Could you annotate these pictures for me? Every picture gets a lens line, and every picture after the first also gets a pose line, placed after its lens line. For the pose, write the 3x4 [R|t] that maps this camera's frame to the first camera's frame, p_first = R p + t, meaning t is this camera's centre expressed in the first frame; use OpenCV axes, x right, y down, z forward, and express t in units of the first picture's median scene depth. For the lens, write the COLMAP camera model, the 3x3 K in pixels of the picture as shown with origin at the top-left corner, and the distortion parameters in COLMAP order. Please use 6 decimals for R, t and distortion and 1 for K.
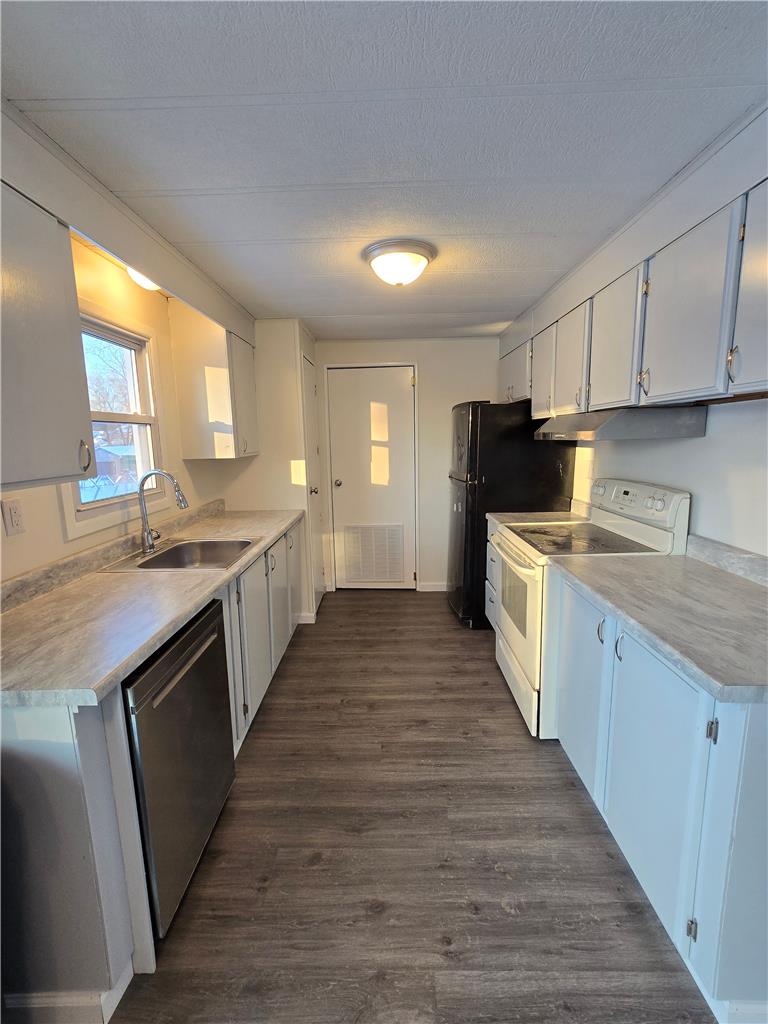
lens RADIAL K [[450.5, 0, 390.6], [0, 450.5, 514.8], [0, 0, 1]] dist [-0.000333, 0.000422]
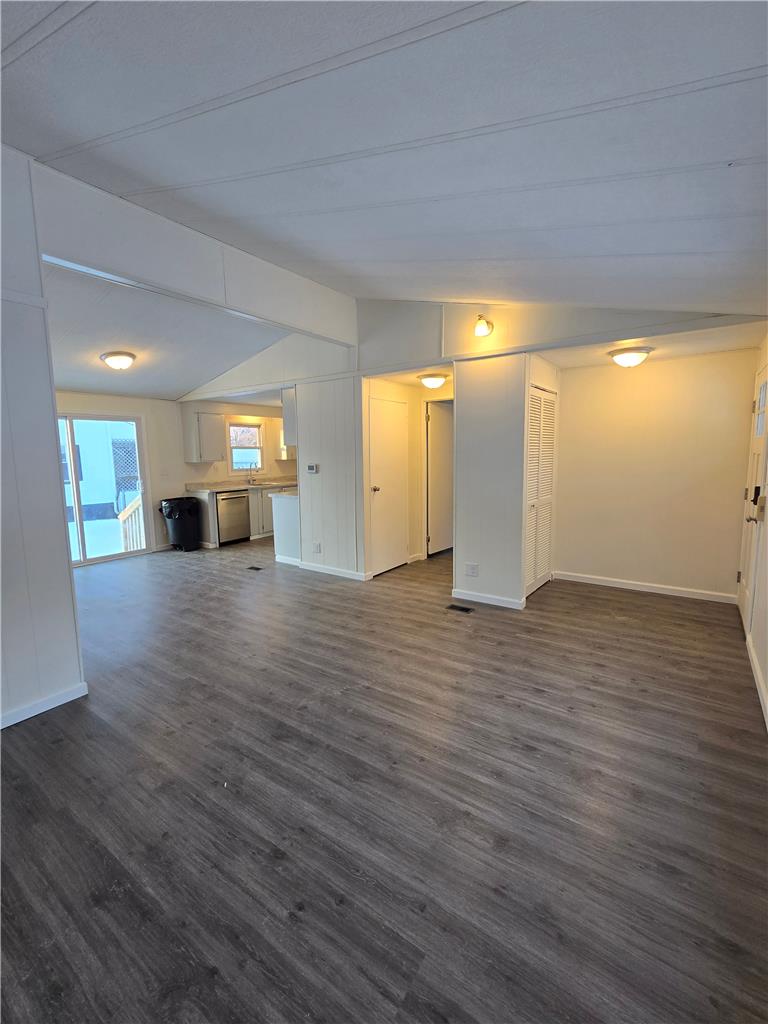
lens RADIAL K [[406.9, 0, 369.1], [0, 406.9, 505.0], [0, 0, 1]] dist [0.001423, 0.000214]
pose [[0.834316, 0.076191, -0.545997, 1.686128], [-0.092732, 0.995687, -0.002757, 0.139200], [0.543432, 0.052932, 0.837783, -1.006130]]
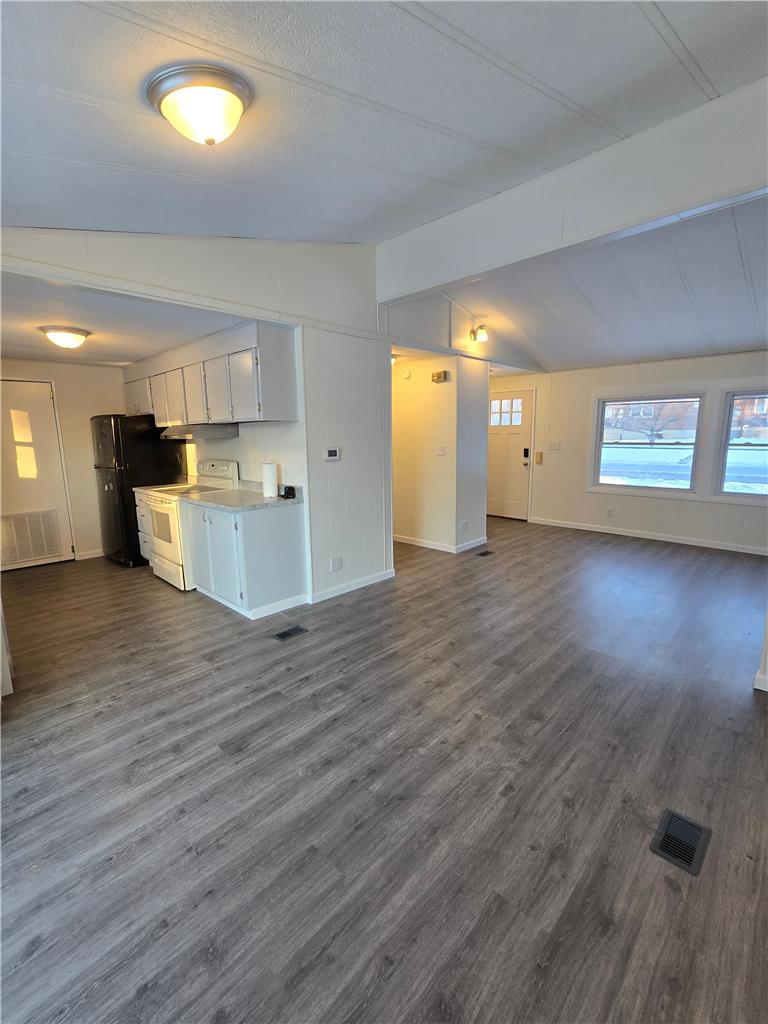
lens RADIAL K [[427.2, 0, 363.2], [0, 427.2, 511.4], [0, 0, 1]] dist [-0.003385, -0.001234]
pose [[0.720330, -0.116946, 0.683702, -0.267044], [0.120689, 0.991781, 0.042487, 0.129746], [-0.683051, 0.051910, 0.728523, -0.695995]]
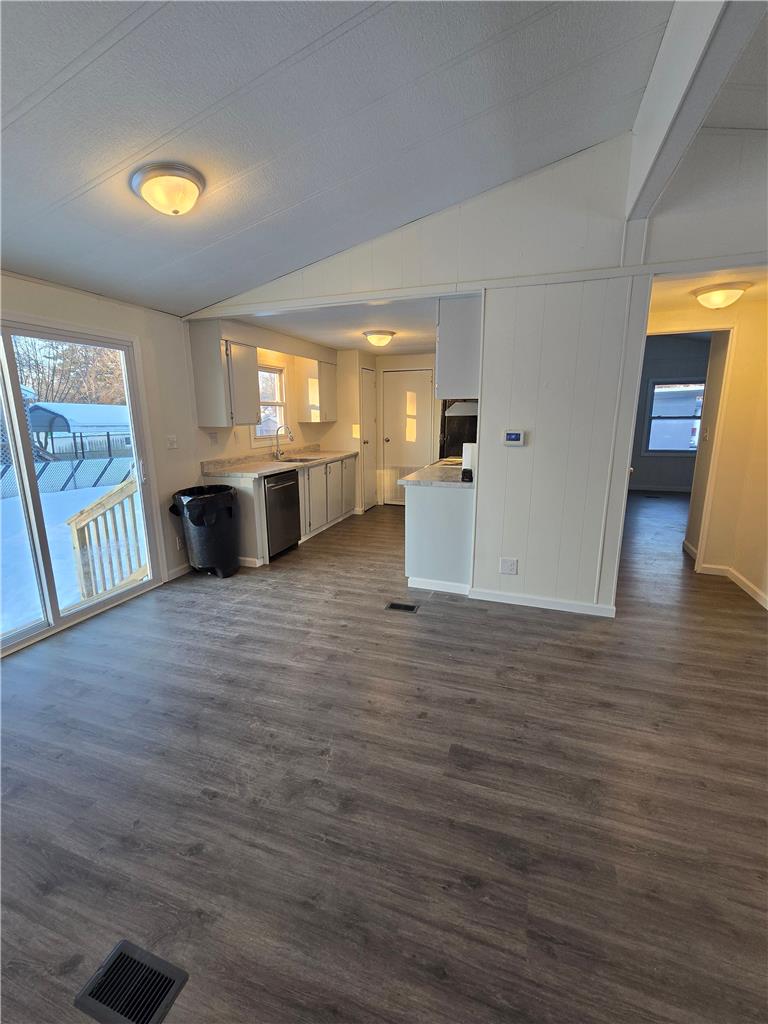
lens RADIAL K [[421.4, 0, 380.0], [0, 421.4, 510.4], [0, 0, 1]] dist [-0.001401, 0.001165]
pose [[0.949481, 0.082185, -0.302872, 0.567590], [-0.063513, 0.995452, 0.071010, 0.130208], [0.307331, -0.048186, 0.950382, -0.826359]]
